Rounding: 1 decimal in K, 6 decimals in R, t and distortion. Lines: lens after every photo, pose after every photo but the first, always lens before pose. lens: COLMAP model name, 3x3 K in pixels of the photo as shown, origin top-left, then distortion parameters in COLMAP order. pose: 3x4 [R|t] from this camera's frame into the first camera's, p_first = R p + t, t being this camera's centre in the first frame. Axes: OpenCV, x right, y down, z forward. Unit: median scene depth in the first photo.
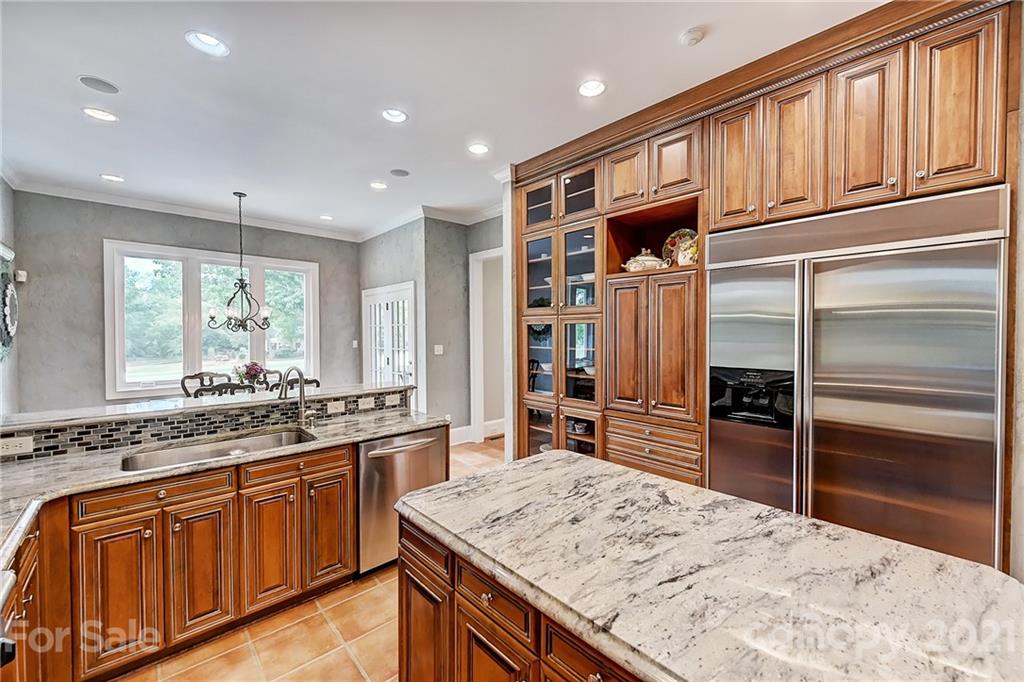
lens RADIAL K [[404.2, 0, 510.8], [0, 404.2, 336.5], [0, 0, 1]] dist [0.008039, -0.004866]
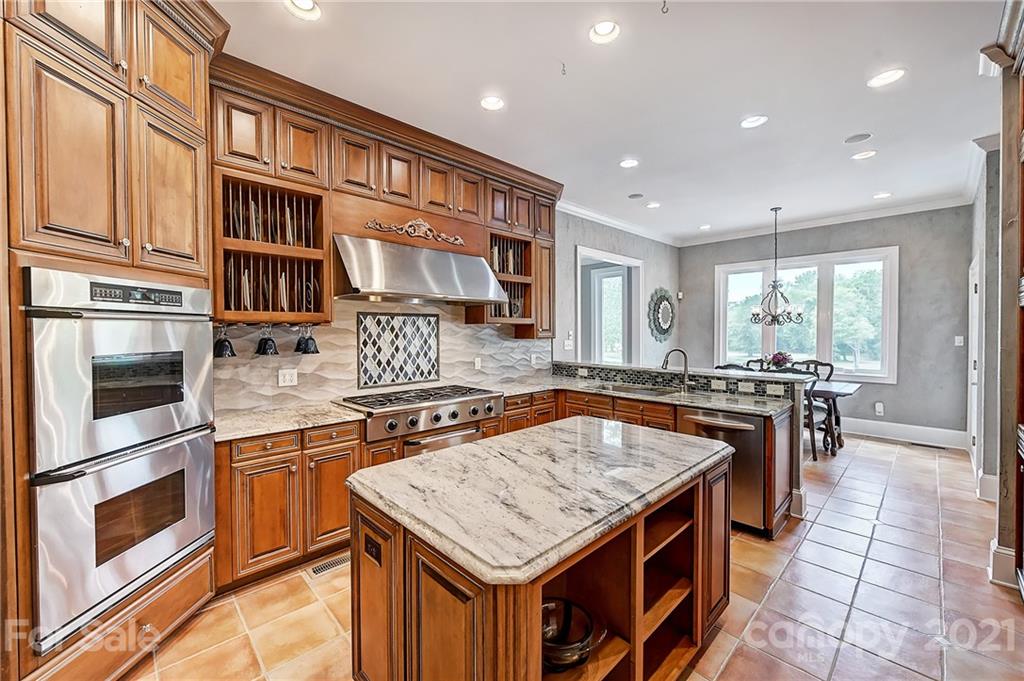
lens RADIAL K [[401.5, 0, 517.1], [0, 401.5, 337.5], [0, 0, 1]] dist [-0.000366, -0.000229]
pose [[0.019604, 0.017662, -0.999652, 0.764042], [-0.010272, 0.999795, 0.017464, 0.015818], [0.999755, 0.009926, 0.019782, 0.358671]]
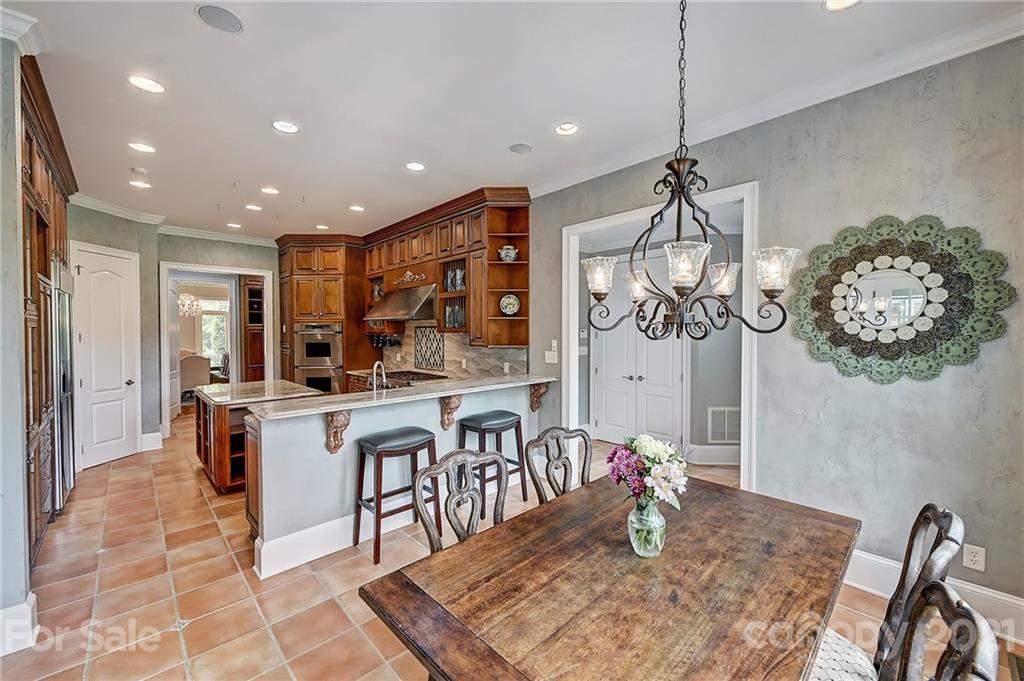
lens RADIAL K [[404.2, 0, 510.8], [0, 404.2, 336.0], [0, 0, 1]] dist [0.008039, -0.004866]
pose [[-0.999972, 0.003252, -0.006690, -0.849385], [0.003074, 0.999645, 0.026467, -0.036230], [0.006774, 0.026446, -0.999627, 2.046334]]
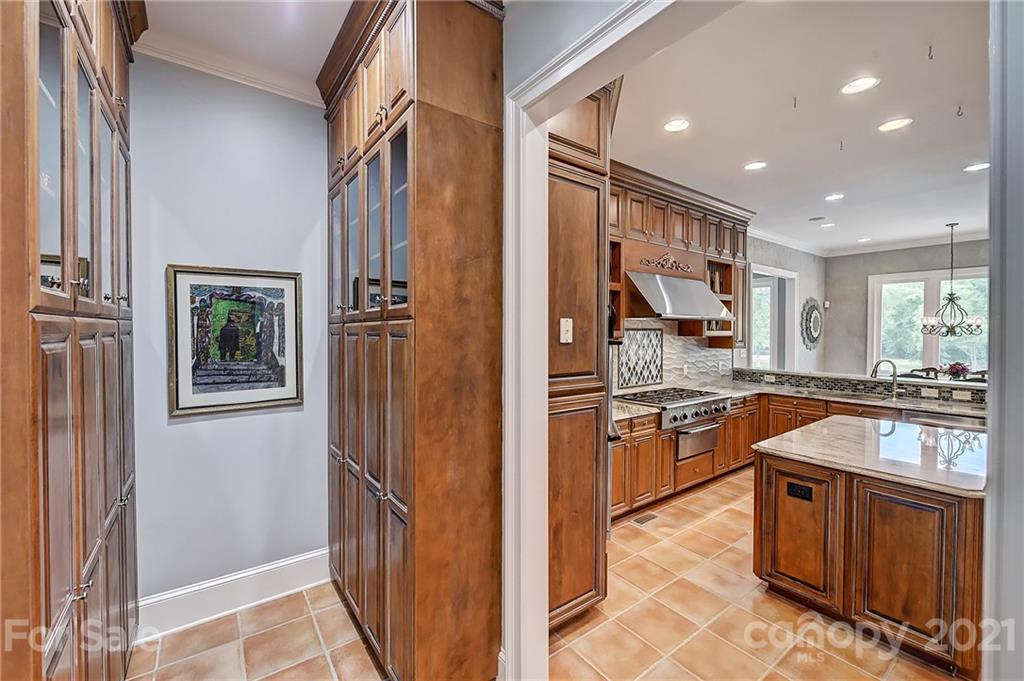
lens RADIAL K [[416.1, 0, 513.4], [0, 416.1, 336.2], [0, 0, 1]] dist [-0.002380, -0.000561]
pose [[-0.109332, 0.013296, -0.993916, 1.132412], [-0.015308, 0.999769, 0.015059, -0.019201], [0.993887, 0.016862, -0.109104, -0.271494]]
